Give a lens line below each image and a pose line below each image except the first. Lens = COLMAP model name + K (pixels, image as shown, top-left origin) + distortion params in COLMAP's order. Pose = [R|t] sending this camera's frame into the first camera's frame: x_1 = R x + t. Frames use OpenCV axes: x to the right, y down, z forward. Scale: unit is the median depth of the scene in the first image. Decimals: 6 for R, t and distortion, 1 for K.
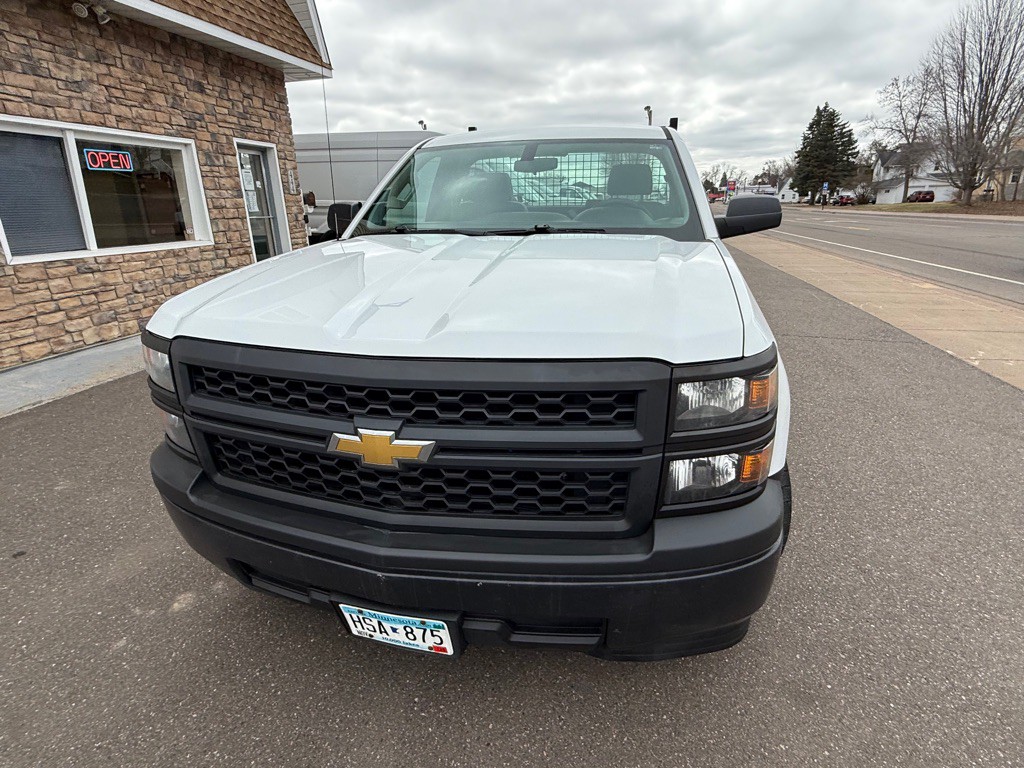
lens RADIAL K [[552.5, 0, 512.7], [0, 552.5, 385.9], [0, 0, 1]] dist [0.004685, -0.002850]
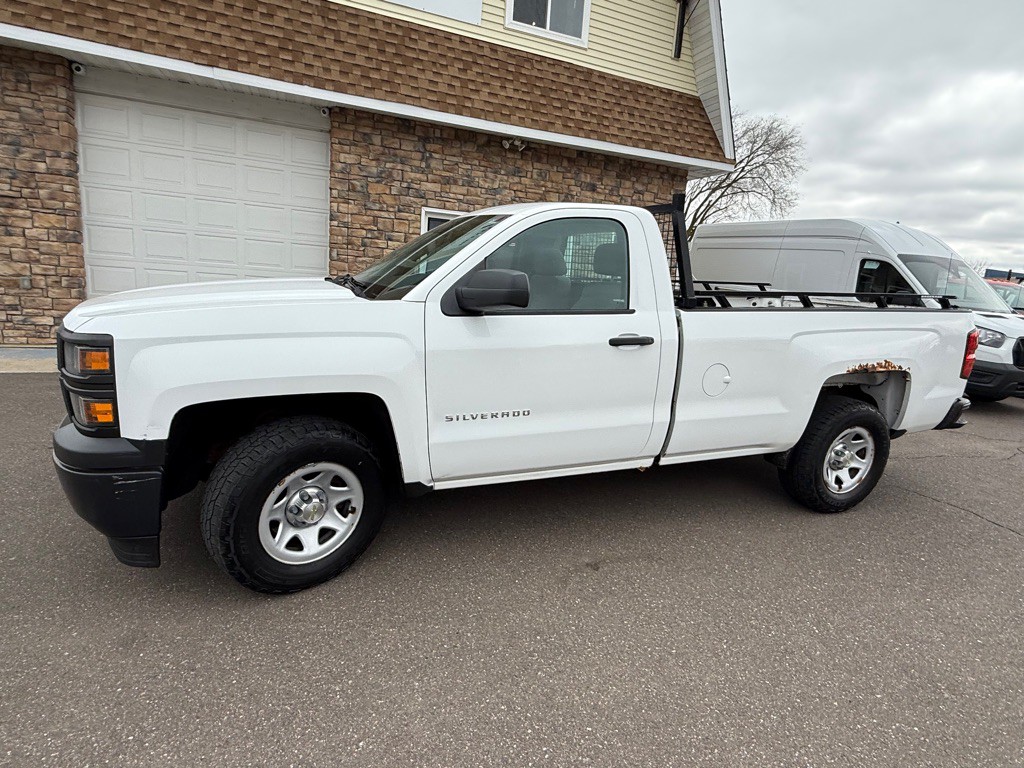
lens RADIAL K [[552.5, 0, 514.2], [0, 552.5, 389.3], [0, 0, 1]] dist [0.004685, -0.002850]
pose [[0.569599, 0.233196, -0.788148, 0.516447], [-0.342320, 0.939089, 0.030460, -0.080812], [0.747244, 0.252449, 0.614732, 0.209177]]
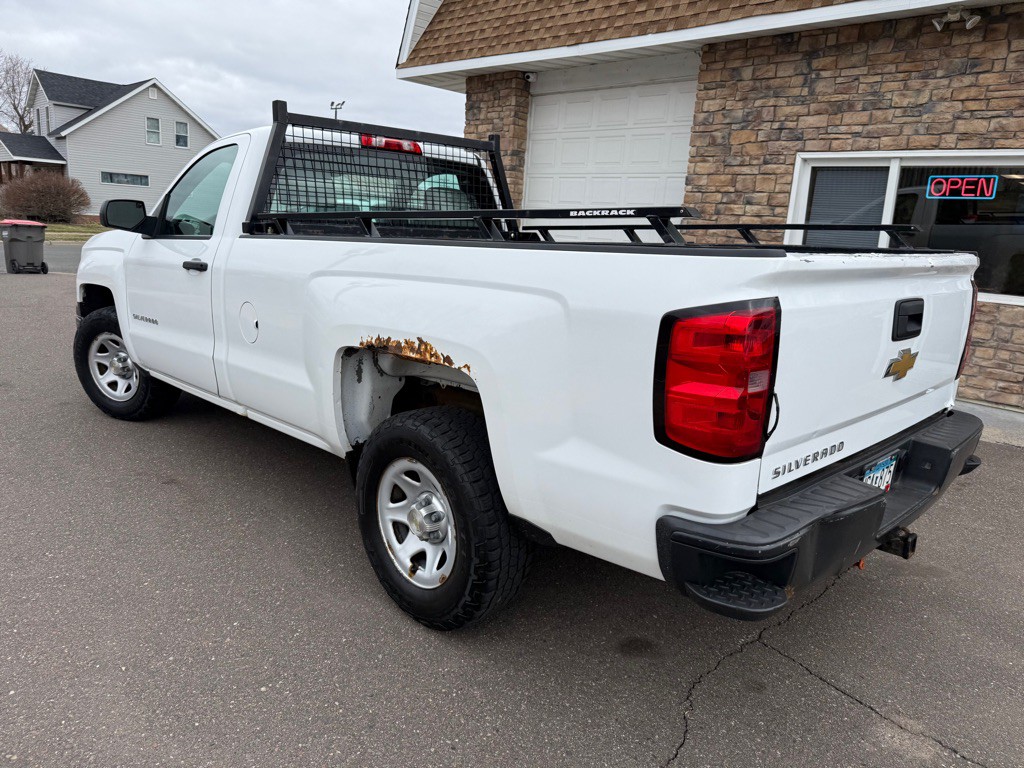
lens RADIAL K [[724.8, 0, 514.7], [0, 724.8, 397.4], [0, 0, 1]] dist [0.031917, -0.039196]
pose [[-0.539266, 0.192046, -0.819946, 0.568886], [-0.308263, 0.861059, 0.404415, -0.366303], [0.783688, 0.470846, -0.405139, 1.049824]]
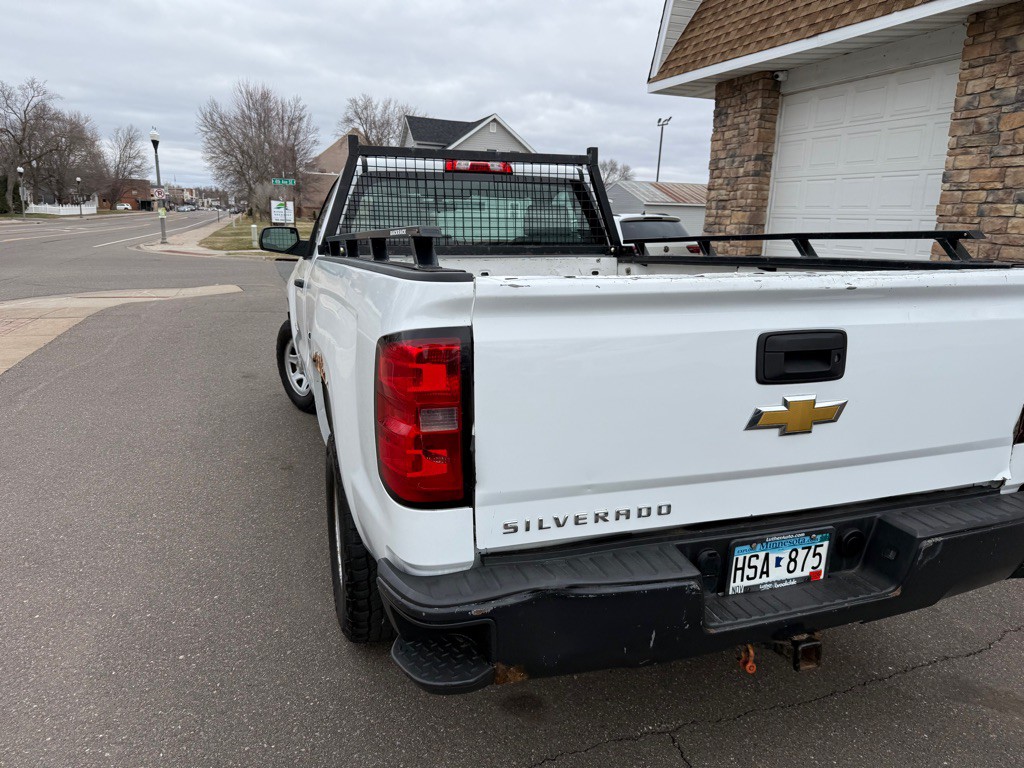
lens RADIAL K [[724.8, 0, 513.7], [0, 724.8, 385.4], [0, 0, 1]] dist [0.031917, -0.039196]
pose [[-0.848456, 0.121595, -0.515109, 0.395621], [-0.171025, 0.858050, 0.484252, -0.420948], [0.500872, 0.498963, -0.707222, 1.186277]]
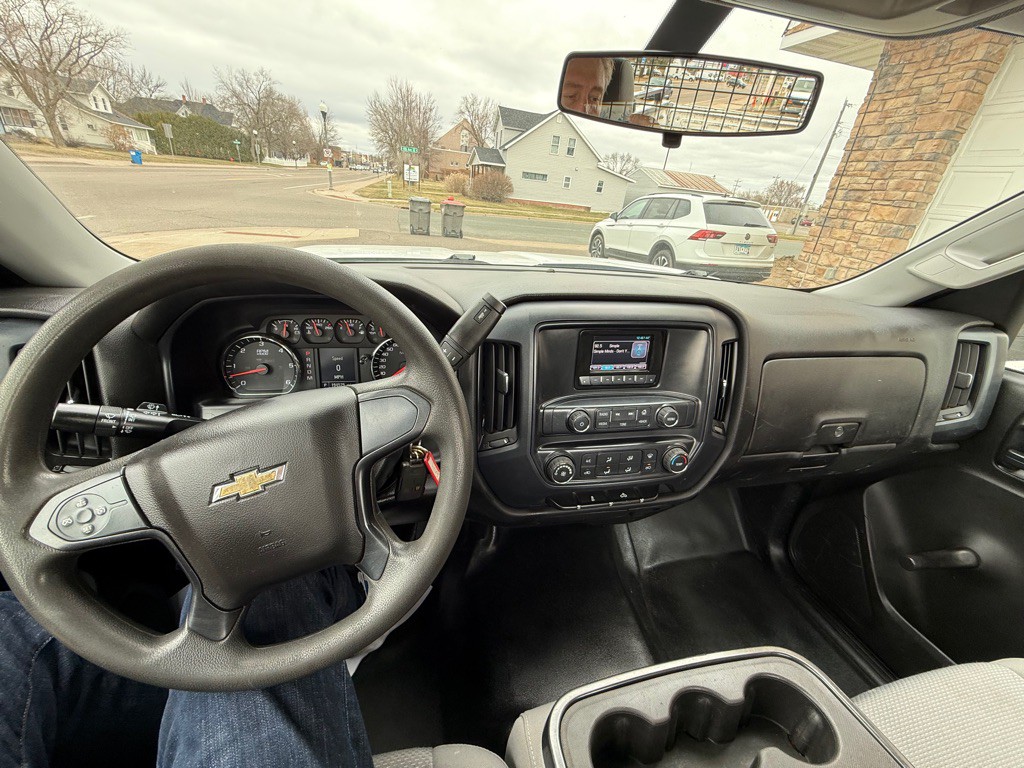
lens RADIAL K [[409.7, 0, 509.7], [0, 409.7, 383.1], [0, 0, 1]] dist [0.001808, -0.000166]
pose [[-0.898015, 0.134938, -0.418762, 0.084034], [-0.206518, 0.711152, 0.672022, -0.191639], [0.388484, 0.689968, -0.610758, 0.527789]]
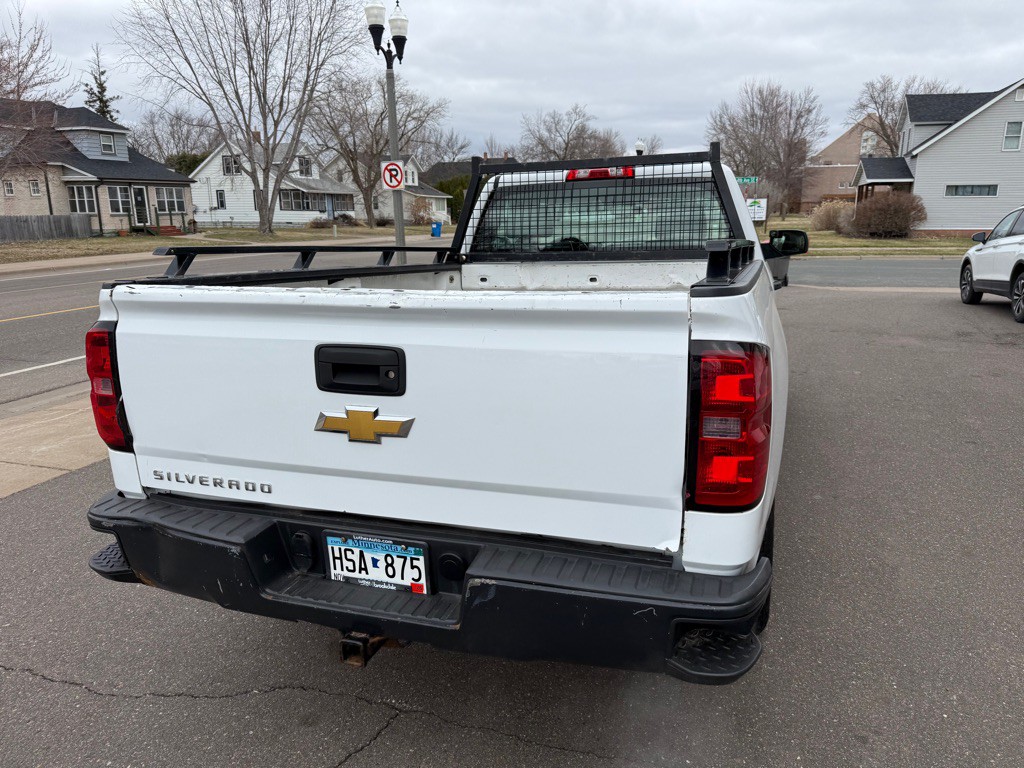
lens RADIAL K [[721.0, 0, 518.1], [0, 721.0, 397.2], [0, 0, 1]] dist [0.038915, -0.047287]
pose [[-0.994739, 0.013784, 0.101506, 0.060571], [0.066371, 0.841512, 0.536145, -0.457512], [-0.078028, 0.540062, -0.838000, 1.285520]]
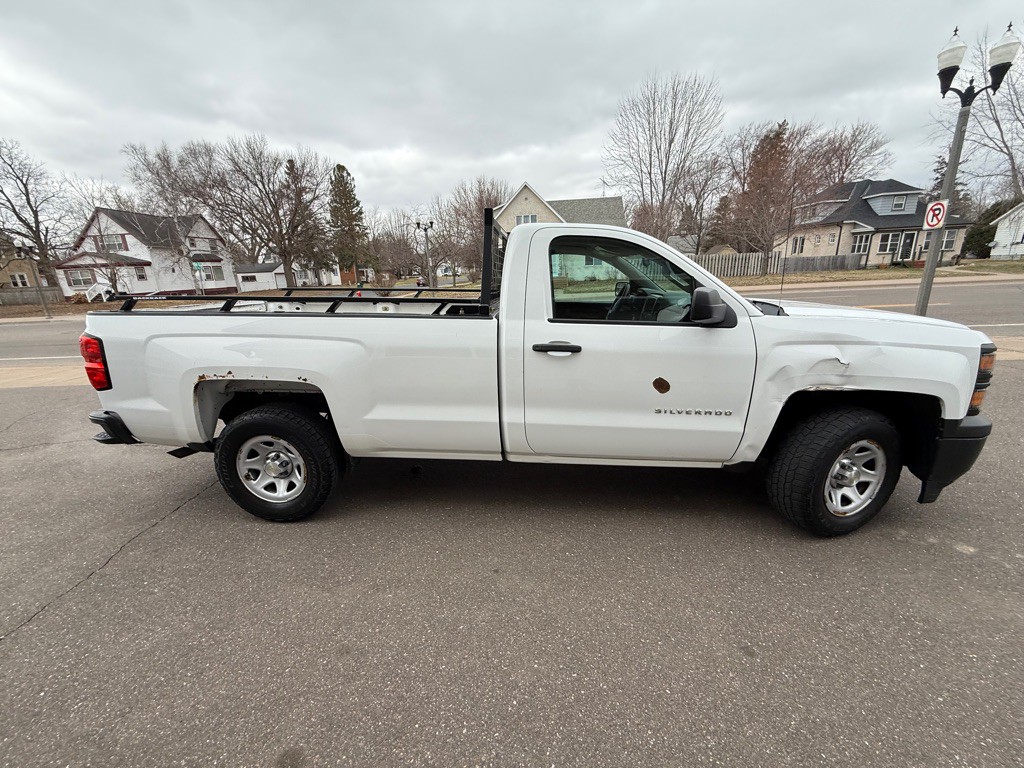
lens RADIAL K [[401.7, 0, 507.8], [0, 401.7, 388.1], [0, 0, 1]] dist [0.006368, -0.001110]
pose [[-0.156014, -0.246385, 0.956532, -0.466911], [0.350856, 0.891417, 0.286839, -0.244559], [-0.923342, 0.380356, -0.052628, 0.698087]]
